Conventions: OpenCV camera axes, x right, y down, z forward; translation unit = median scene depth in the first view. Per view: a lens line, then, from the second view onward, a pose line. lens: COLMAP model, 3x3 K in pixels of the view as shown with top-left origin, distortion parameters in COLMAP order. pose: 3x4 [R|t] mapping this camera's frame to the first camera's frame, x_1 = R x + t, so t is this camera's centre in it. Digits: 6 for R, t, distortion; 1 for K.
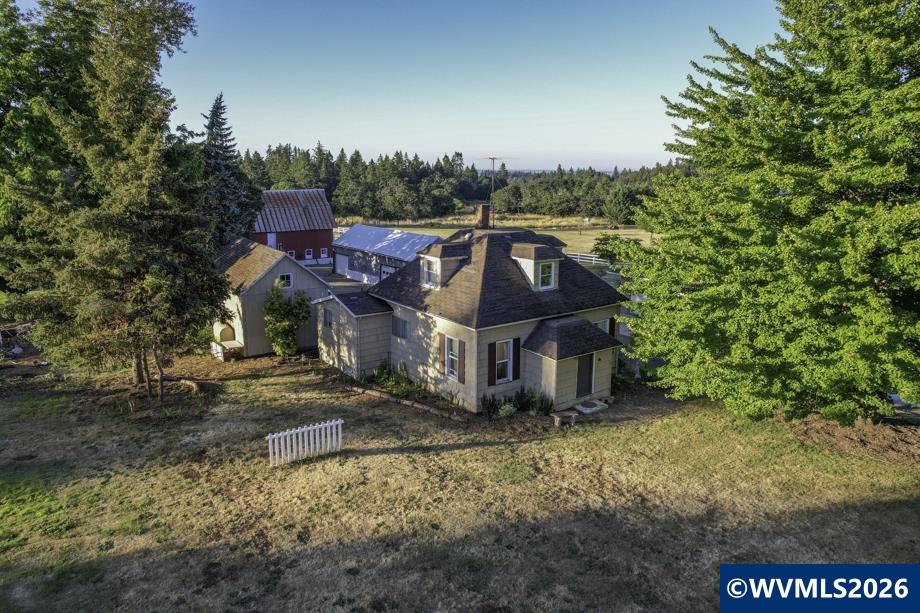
lens RADIAL K [[598.4, 0, 460.8], [0, 598.4, 305.3], [0, 0, 1]] dist [-0.068044, 0.077258]
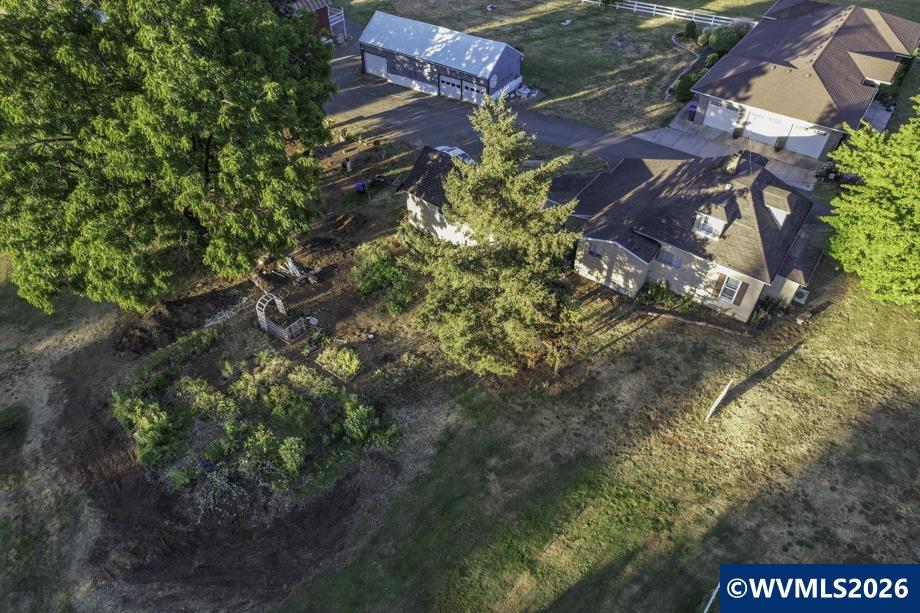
lens RADIAL K [[598.4, 0, 459.3], [0, 598.4, 307.3], [0, 0, 1]] dist [-0.068044, 0.077258]
pose [[0.947810, -0.235474, 0.214963, -0.897528], [0.071682, 0.814326, 0.575964, -0.703743], [-0.310674, -0.530496, 0.788705, 0.062495]]
